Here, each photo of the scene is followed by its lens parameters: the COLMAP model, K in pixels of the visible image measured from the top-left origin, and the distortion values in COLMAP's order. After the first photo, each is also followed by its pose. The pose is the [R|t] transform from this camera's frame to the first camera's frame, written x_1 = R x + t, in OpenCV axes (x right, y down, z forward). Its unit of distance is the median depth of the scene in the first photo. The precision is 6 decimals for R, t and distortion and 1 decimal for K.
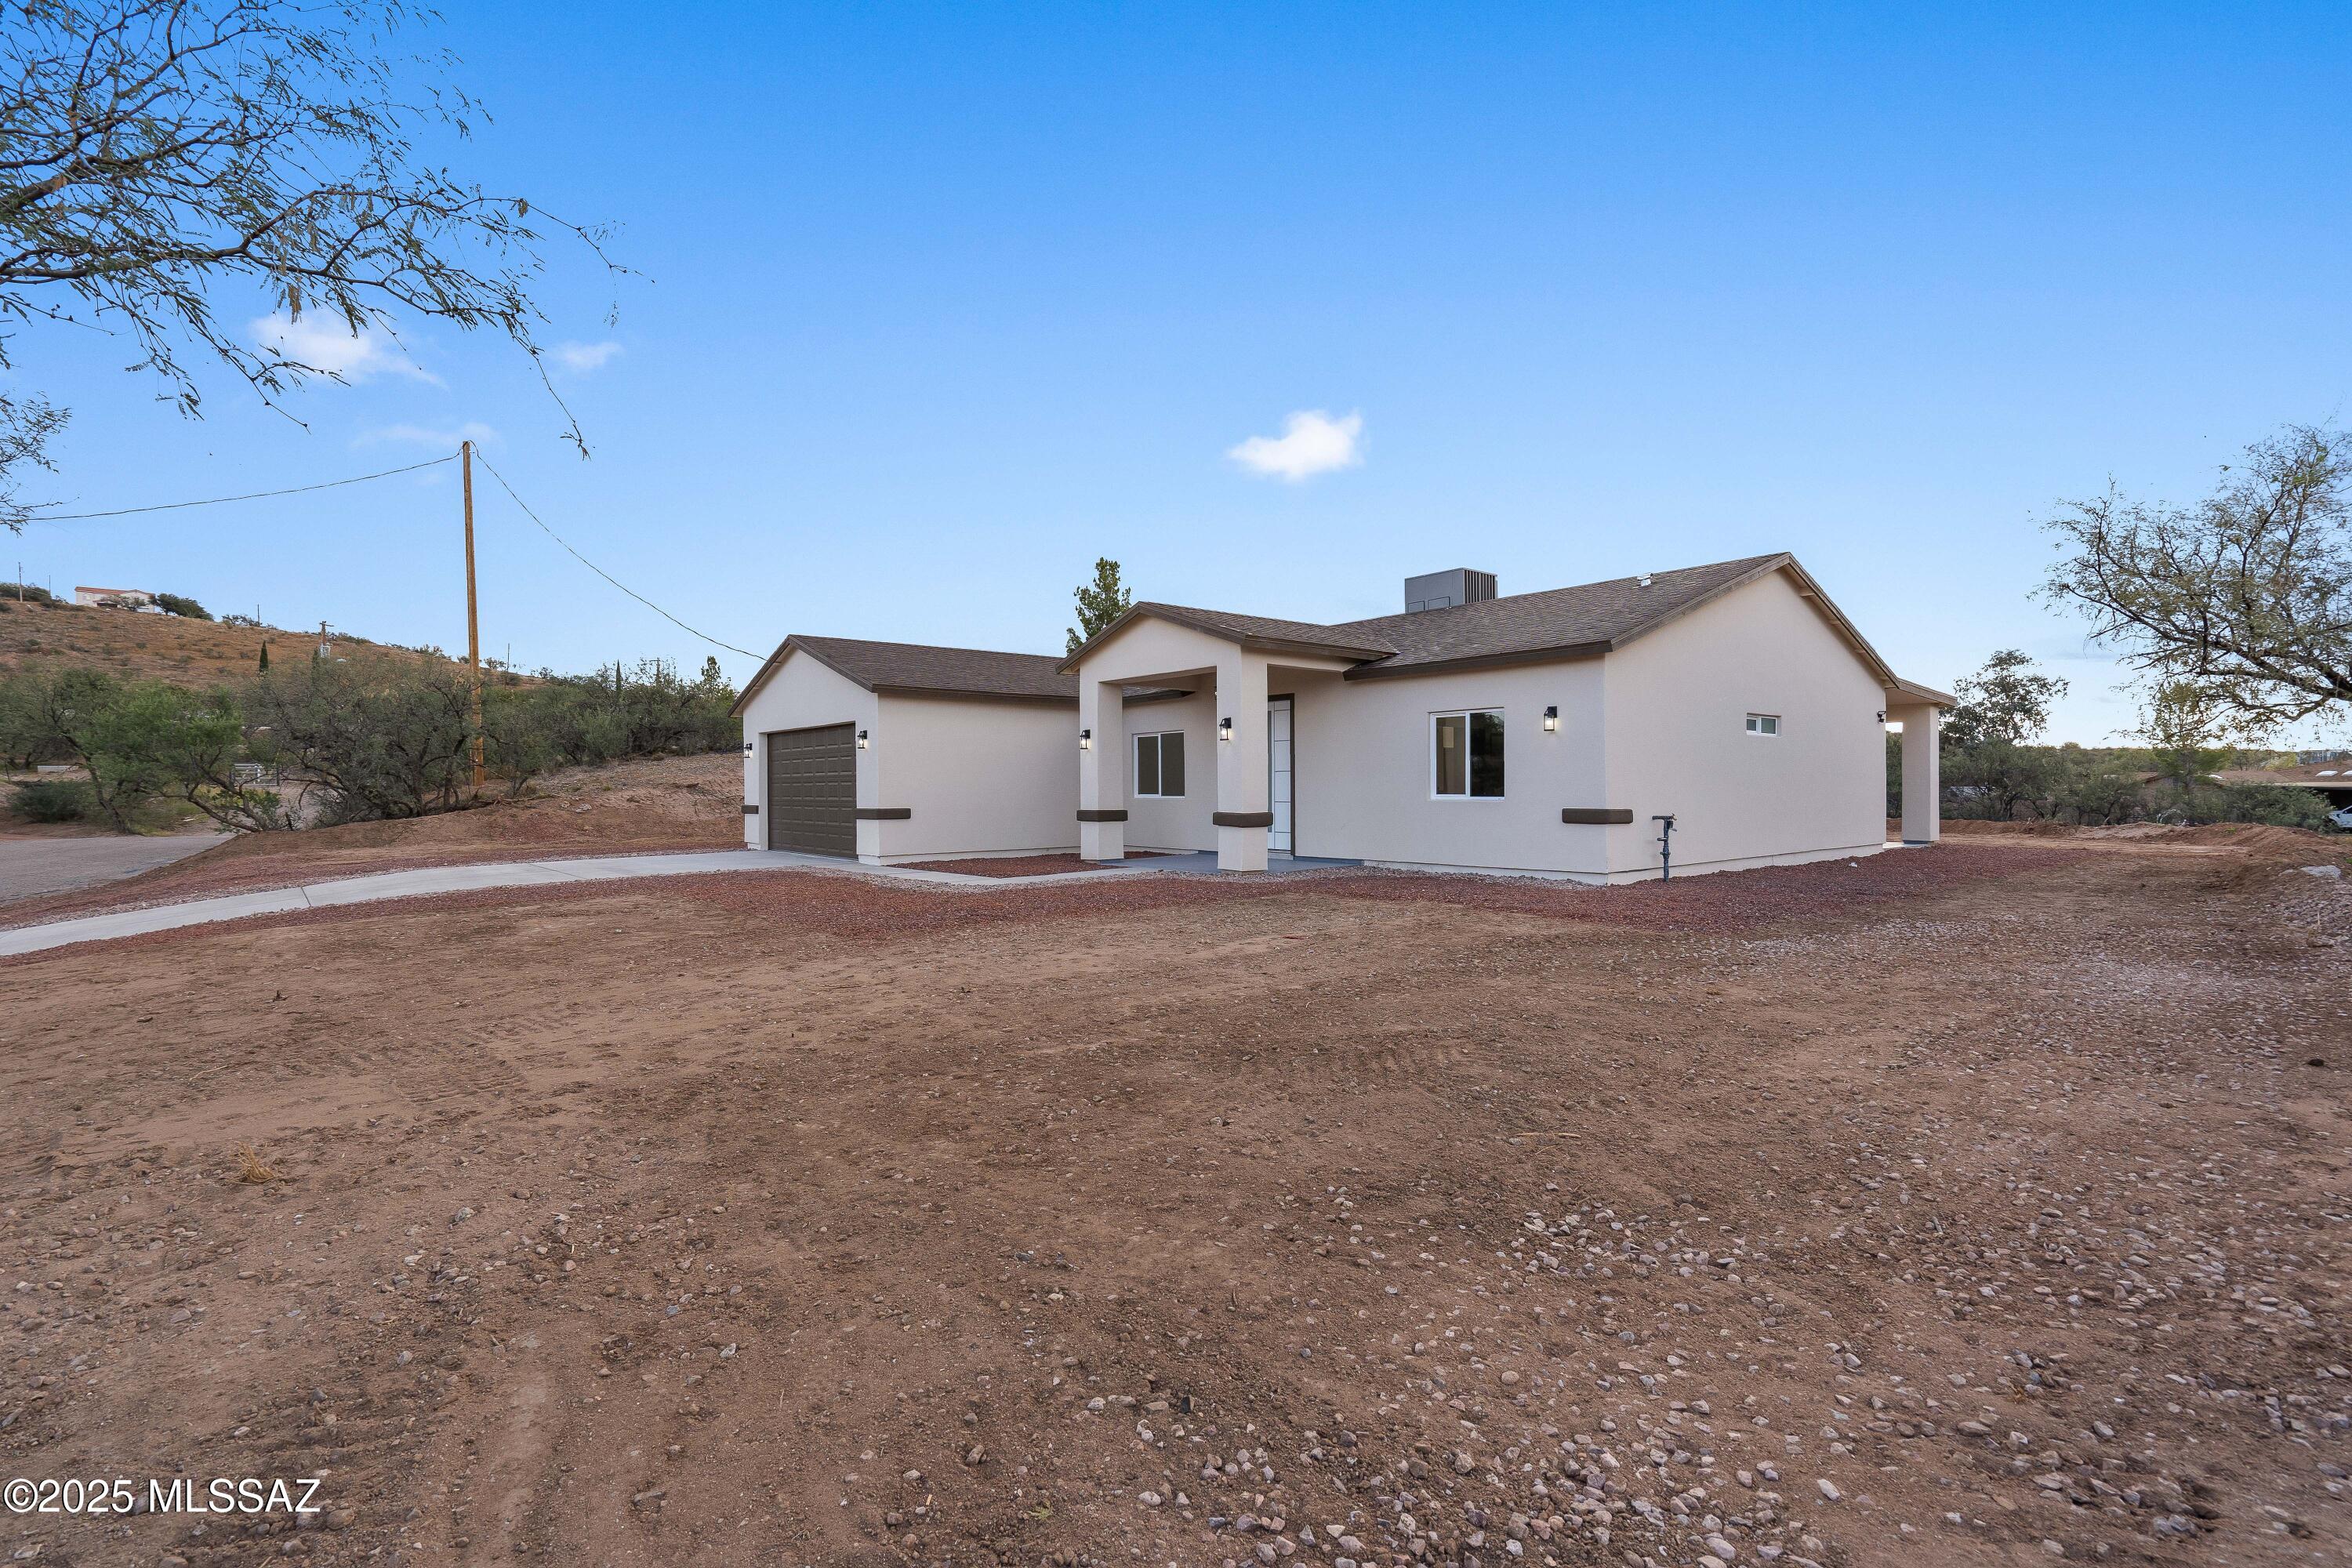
lens RADIAL K [[1077.6, 0, 1152.8], [0, 1077.6, 788.2], [0, 0, 1]] dist [-0.005428, 0.002289]
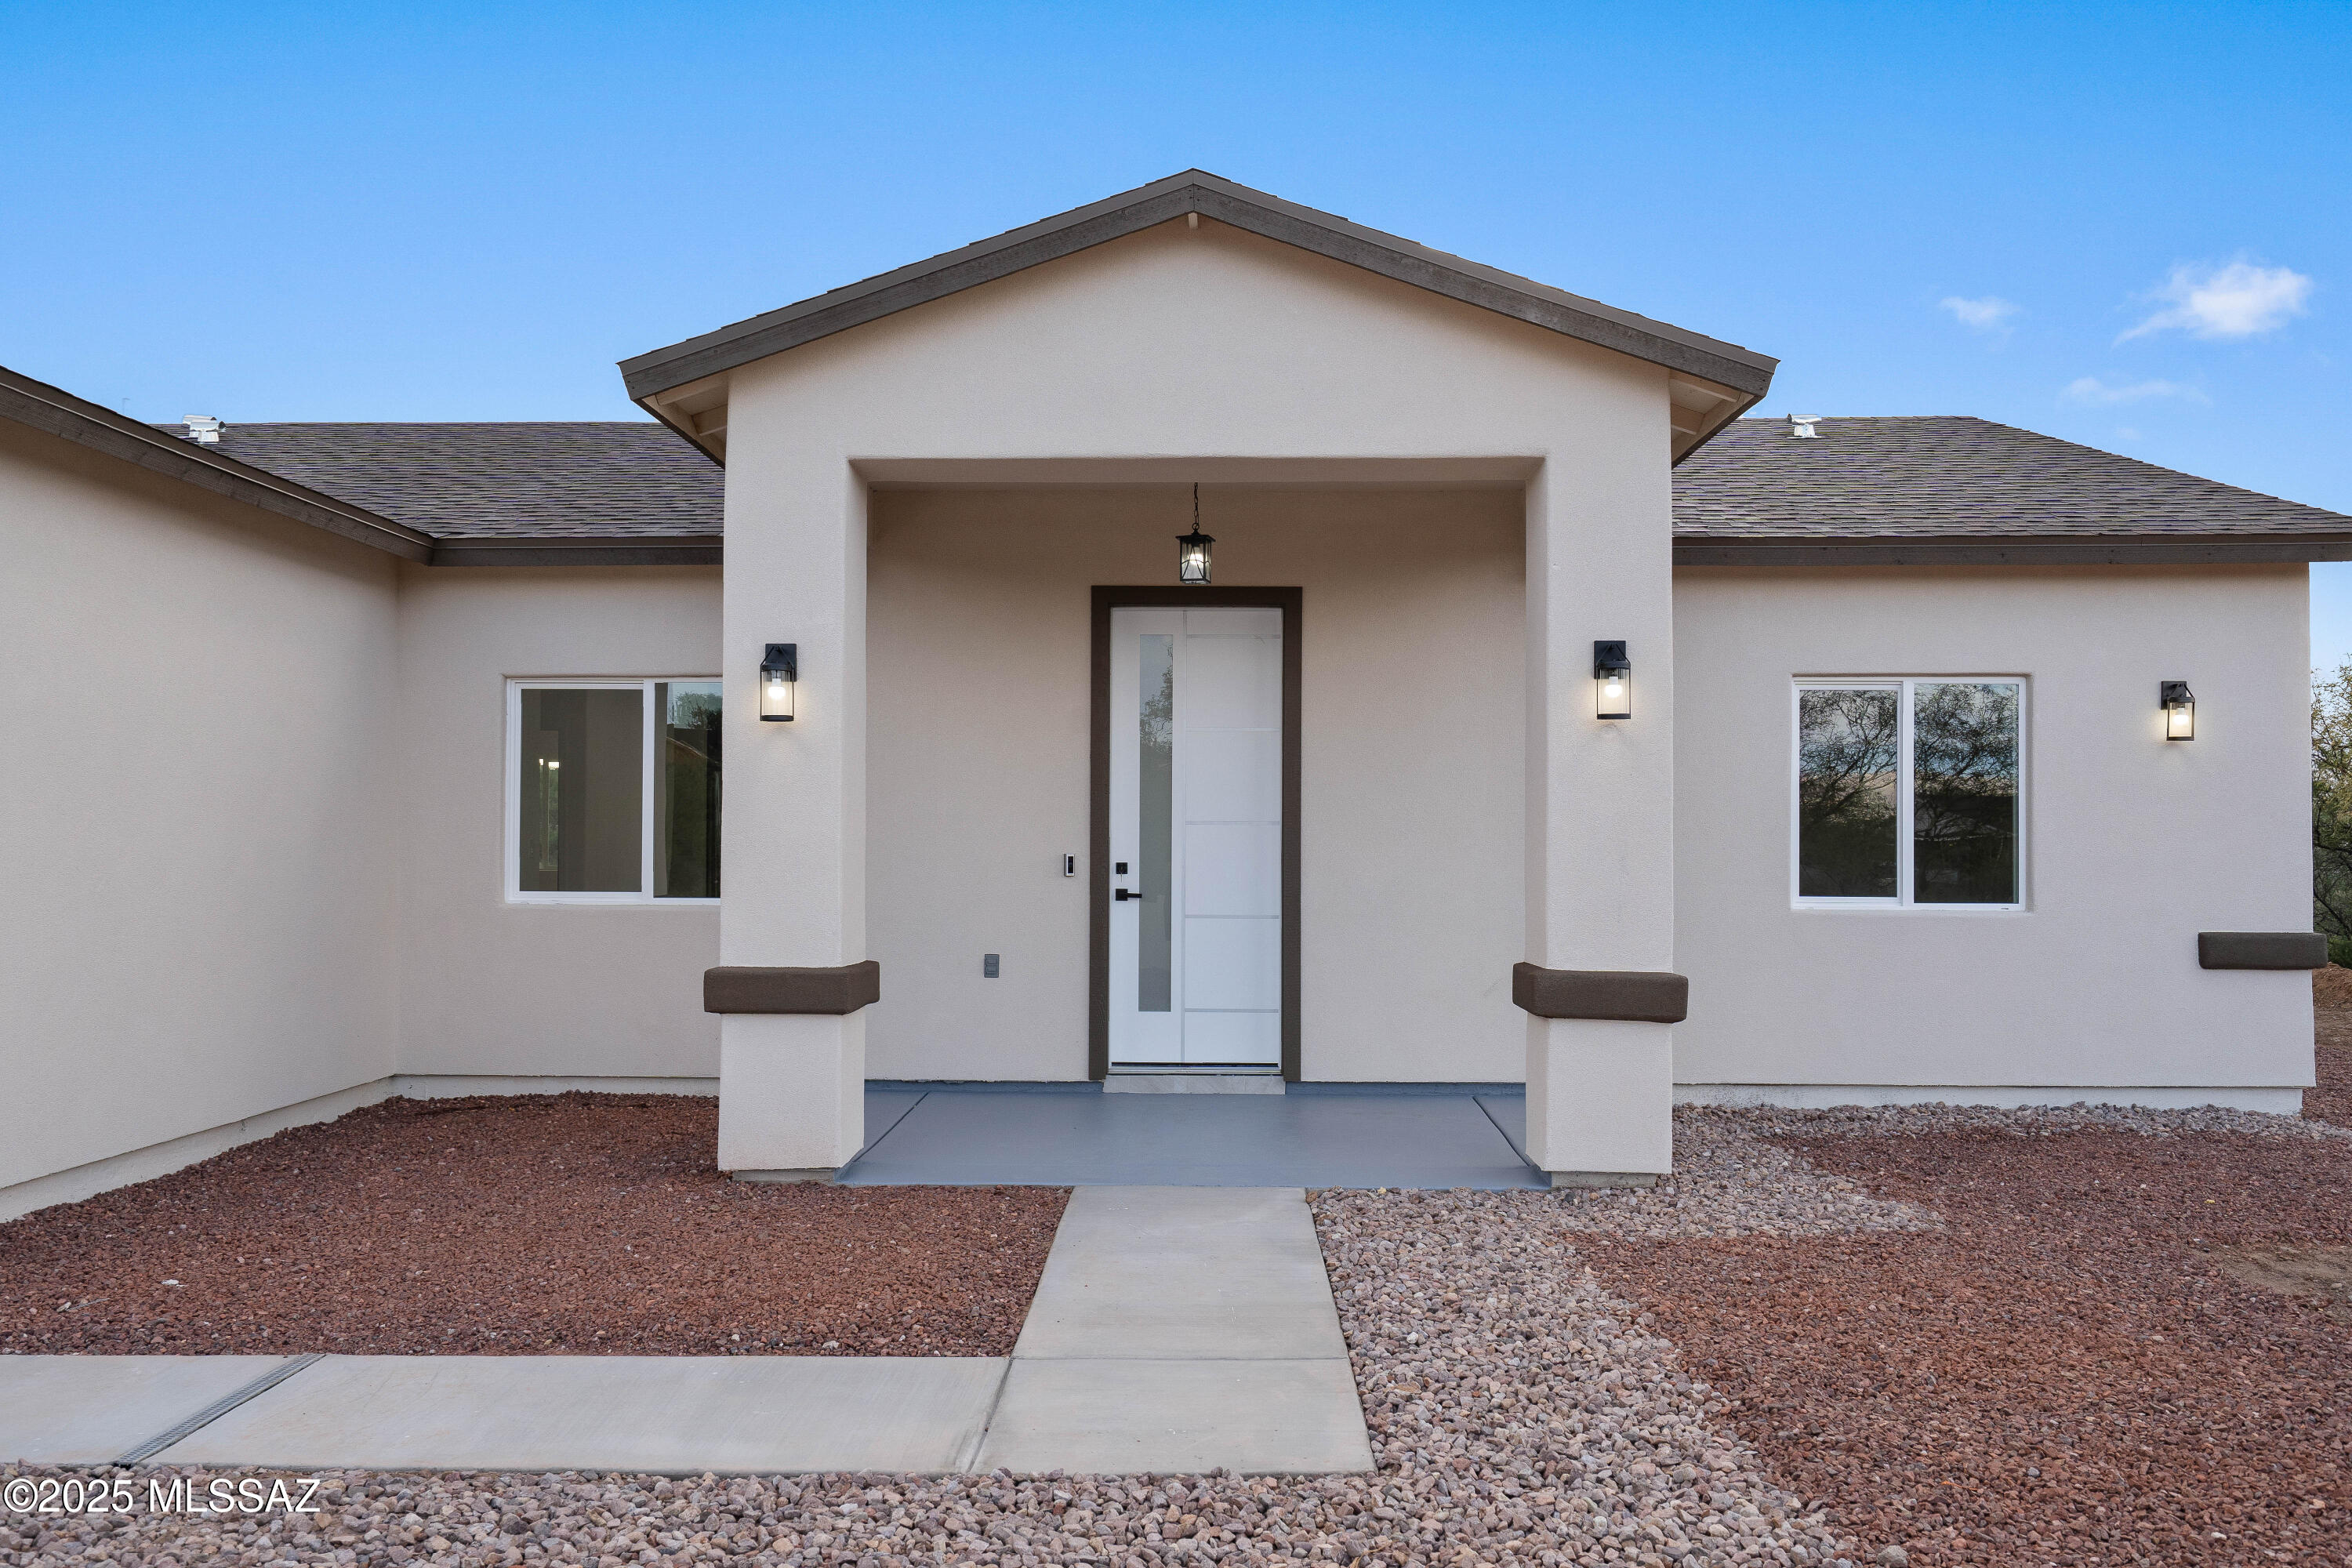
lens RADIAL K [[1896.2, 0, 1188.0], [0, 1896.2, 786.4], [0, 0, 1]] dist [-0.002585, 0.013237]
pose [[0.655027, 0.026829, 0.755129, -0.317716], [-0.006512, 0.999533, -0.029864, -0.009585], [-0.755578, 0.014644, 0.654895, 0.628328]]
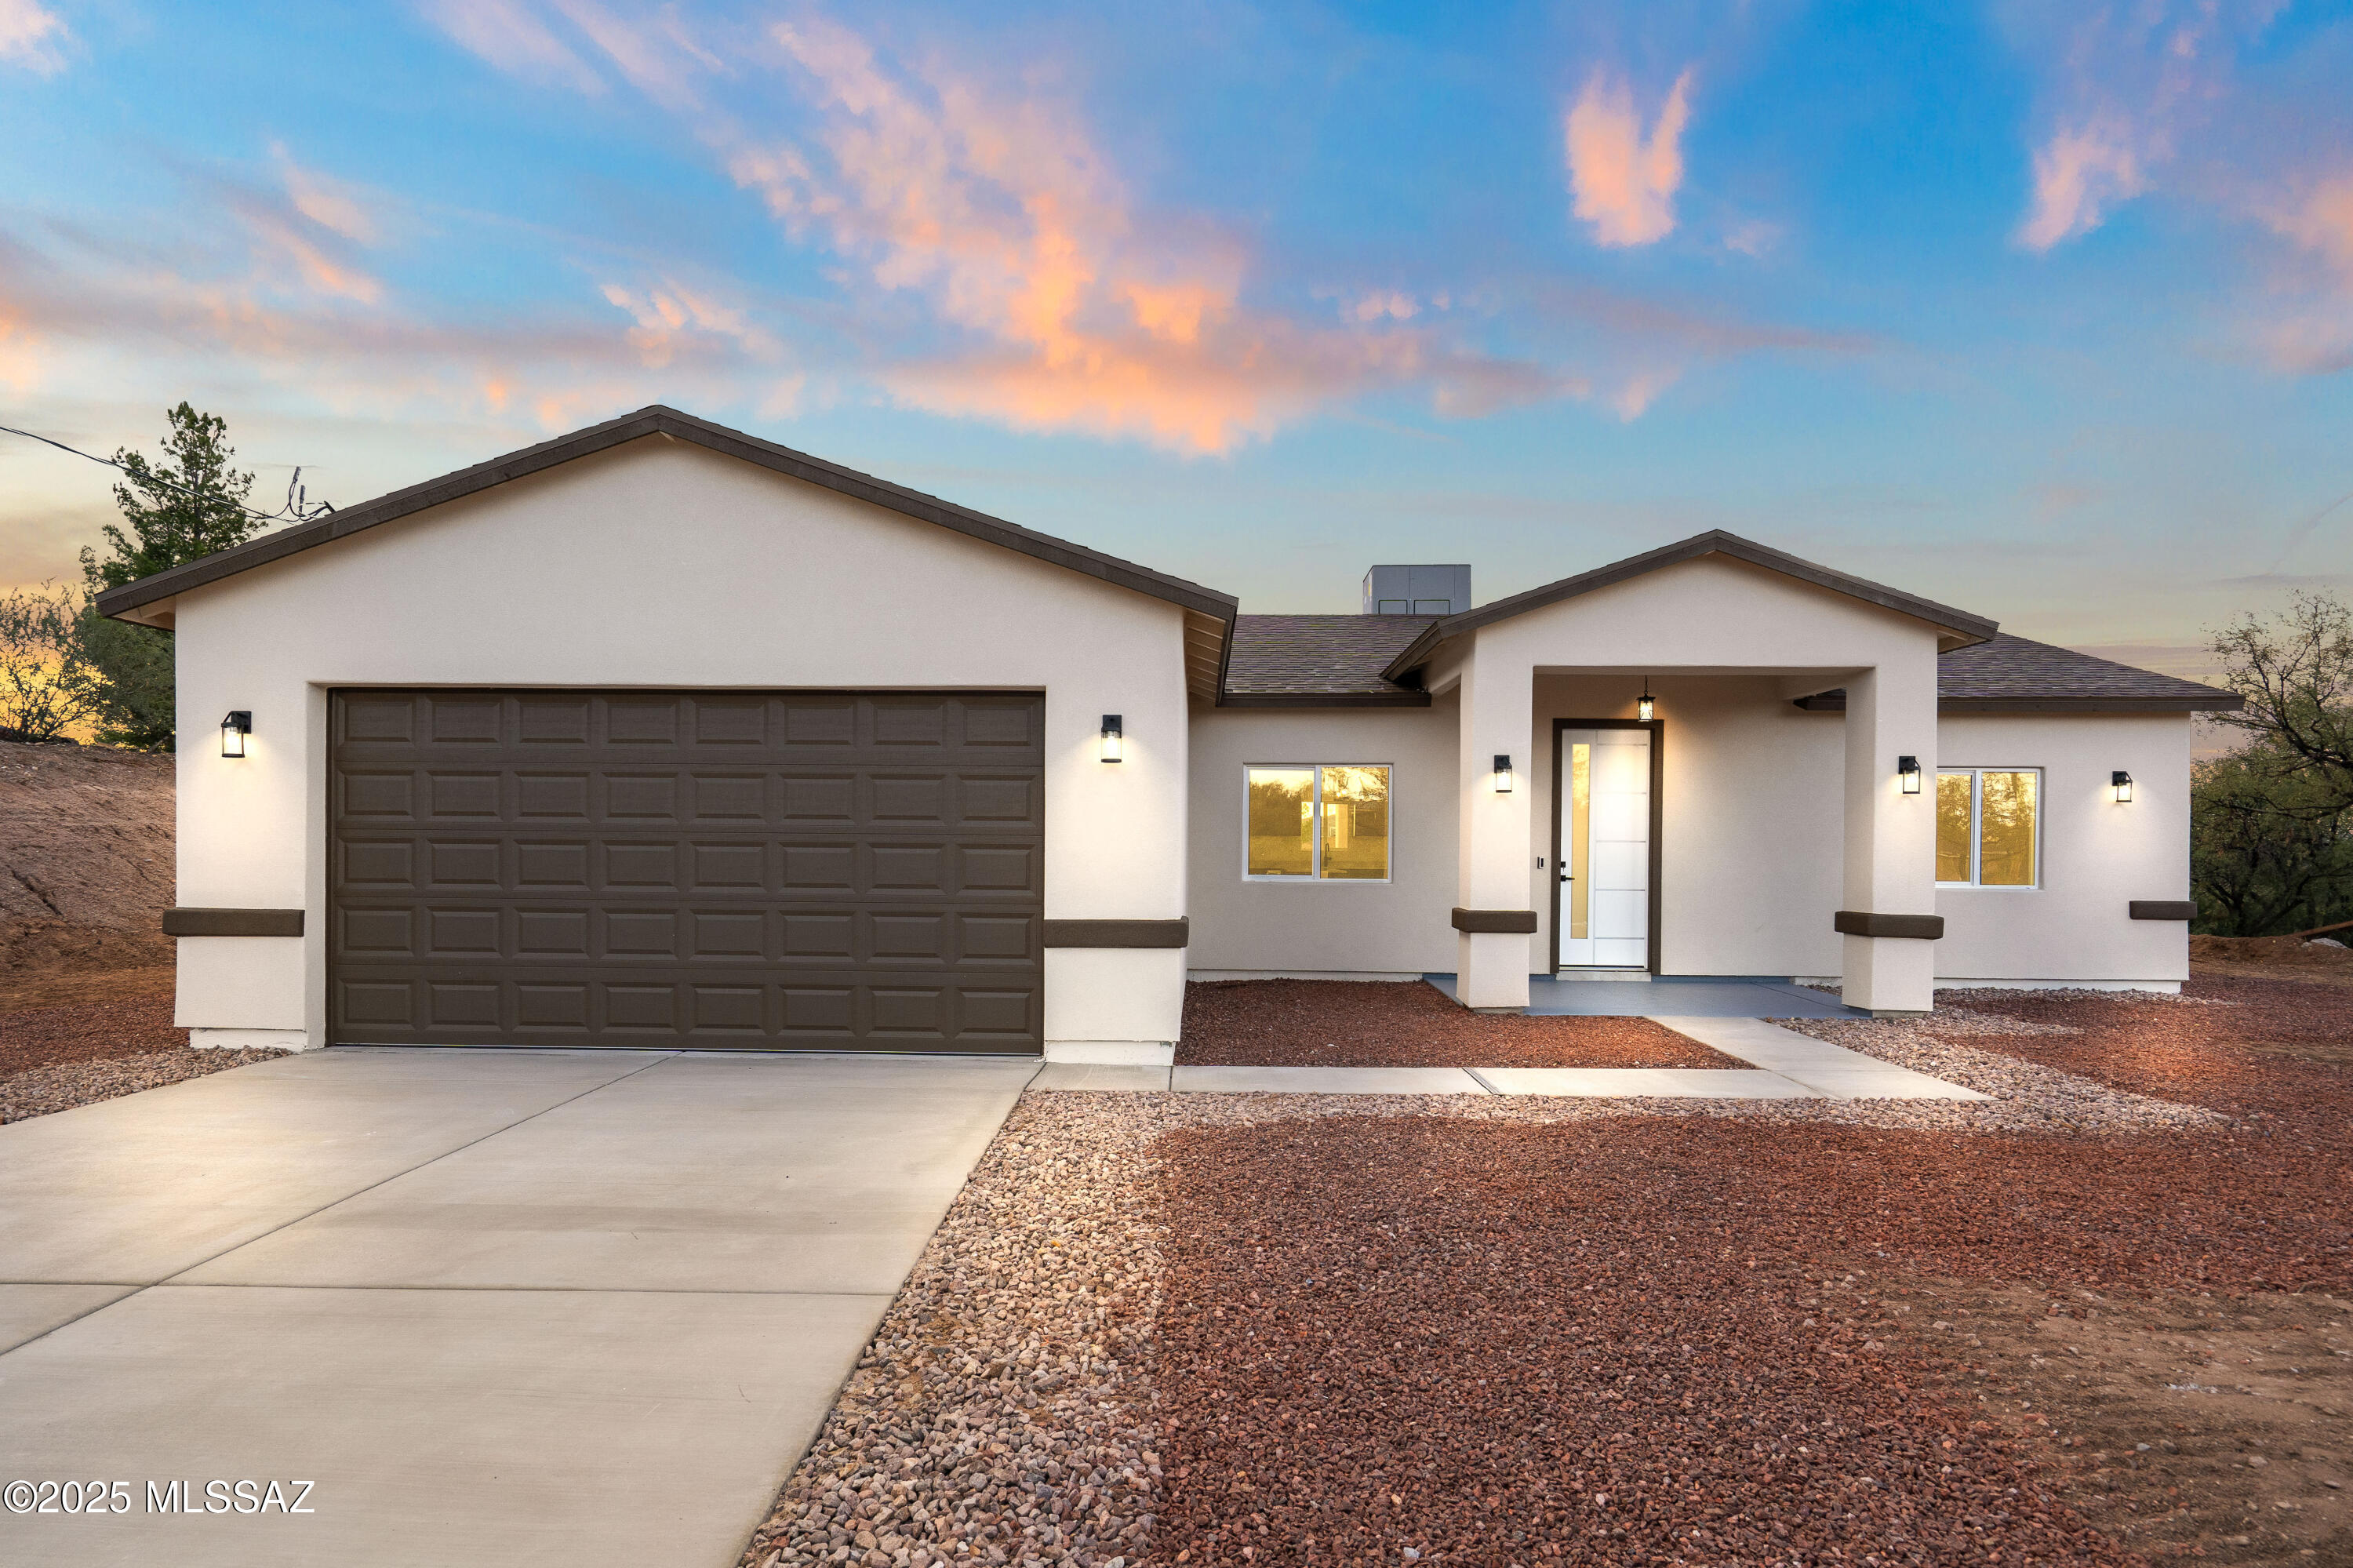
lens RADIAL K [[1287.4, 0, 1201.8], [0, 1287.4, 835.8], [0, 0, 1]] dist [0.006026, -0.000258]
pose [[0.650854, 0.020979, 0.758913, -0.603099], [-0.012372, 0.999778, -0.017028, -0.003177], [-0.759102, 0.001694, 0.650969, 0.690211]]
